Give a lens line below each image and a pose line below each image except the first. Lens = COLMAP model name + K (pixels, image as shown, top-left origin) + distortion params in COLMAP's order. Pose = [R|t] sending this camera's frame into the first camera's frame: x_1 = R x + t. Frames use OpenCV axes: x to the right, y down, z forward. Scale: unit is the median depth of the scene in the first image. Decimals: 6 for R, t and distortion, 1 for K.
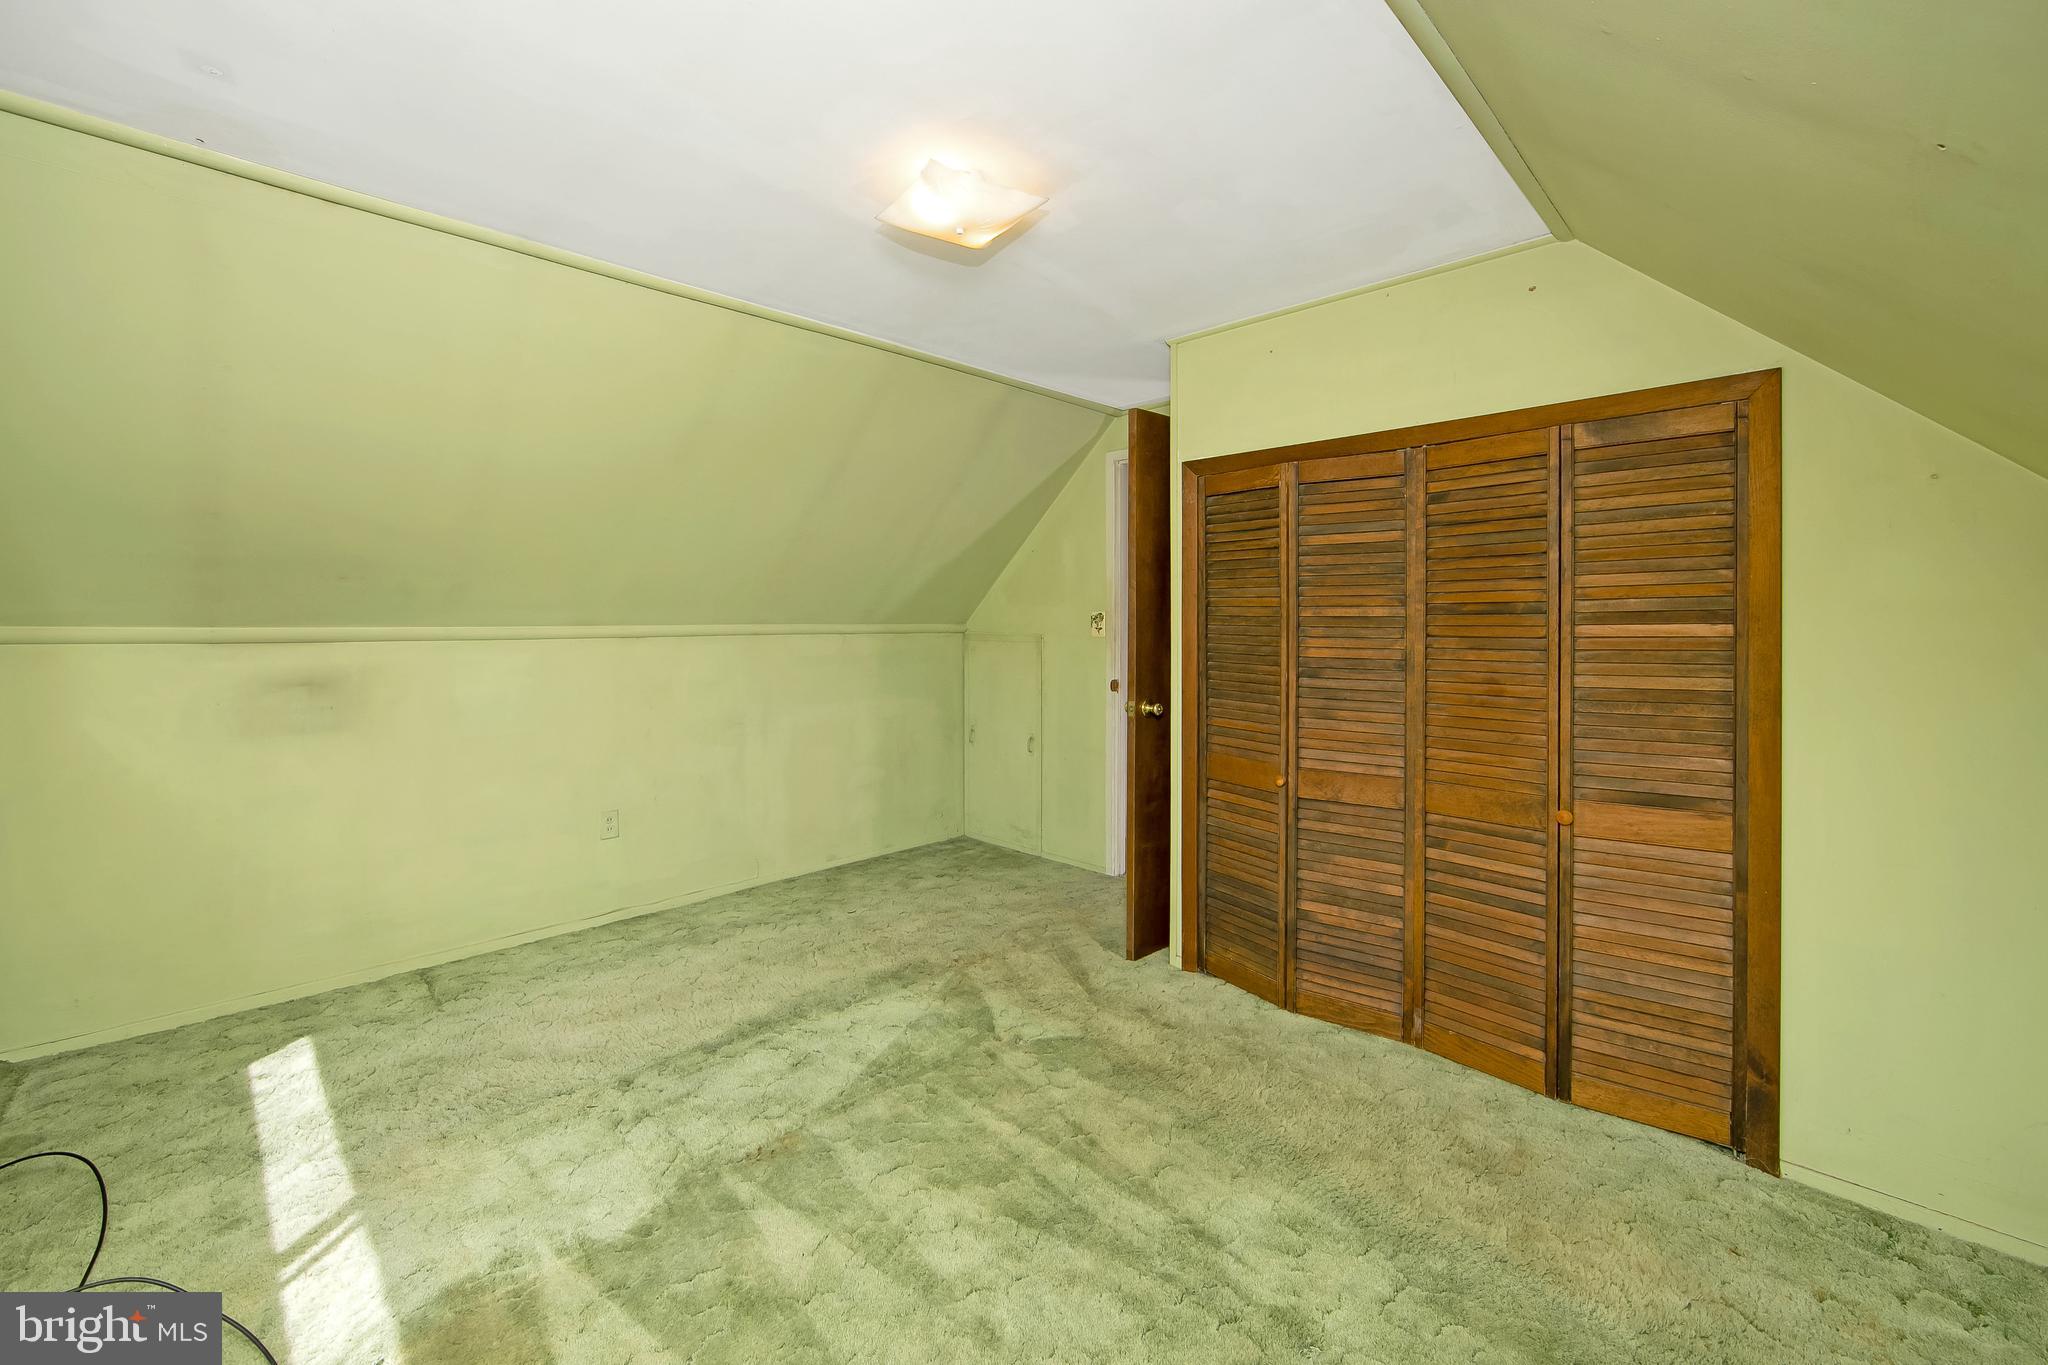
lens RADIAL K [[823.3, 0, 1024.3], [0, 823.3, 627.5], [0, 0, 1]] dist [-0.000490, 0.000173]
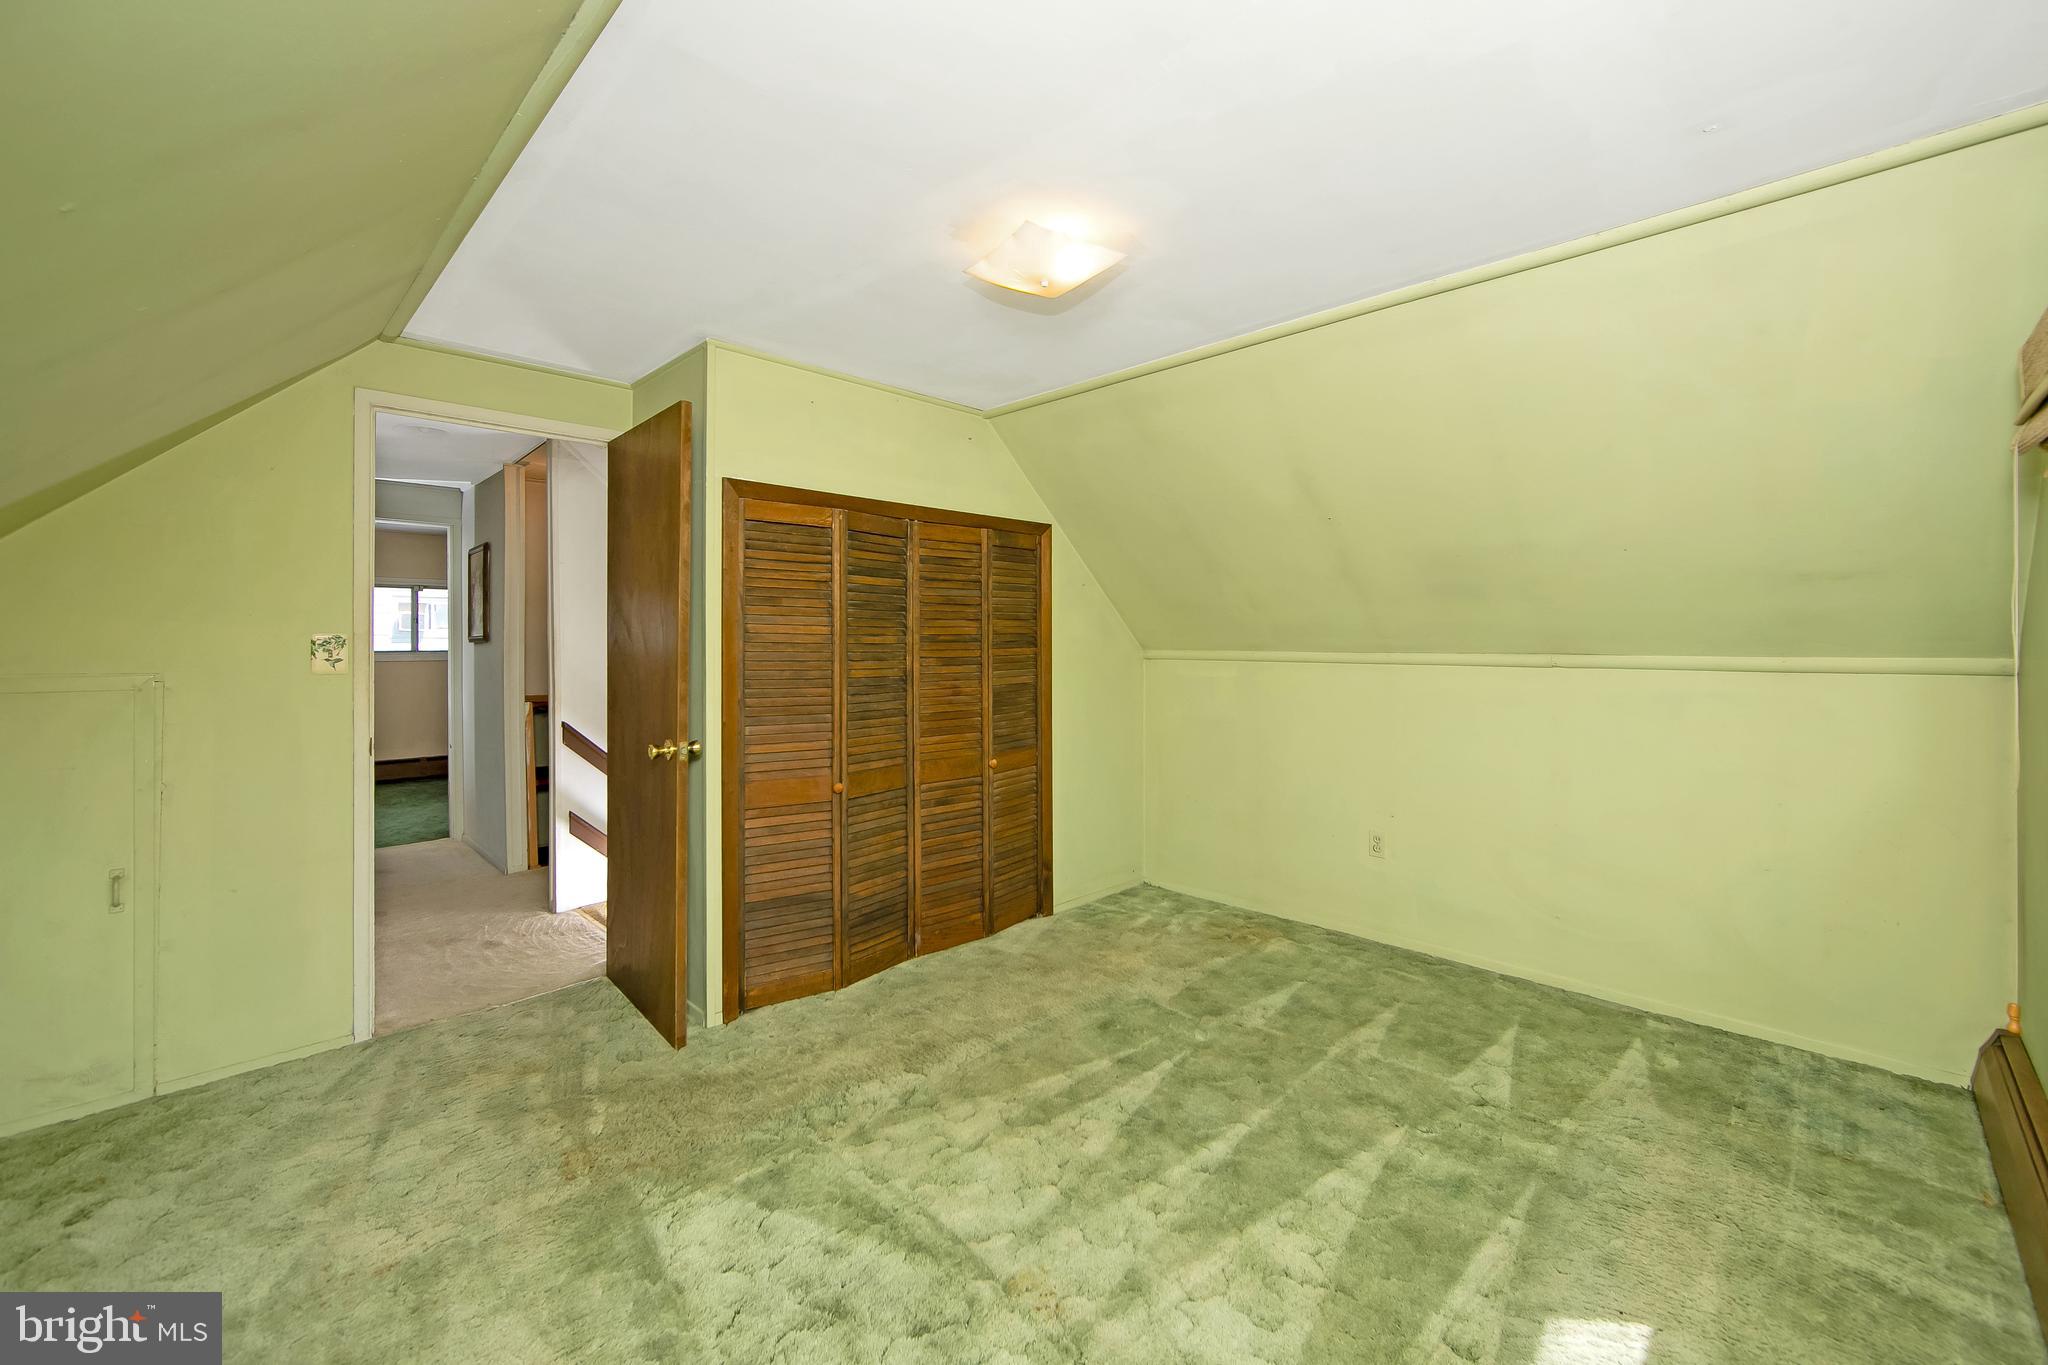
lens RADIAL K [[832.7, 0, 996.6], [0, 832.7, 652.3], [0, 0, 1]] dist [-0.007202, 0.000430]
pose [[0.036481, -0.012412, 0.999257, -0.851207], [0.008459, 0.999891, 0.012111, -0.013884], [-0.999299, 0.008010, 0.036582, 0.762993]]
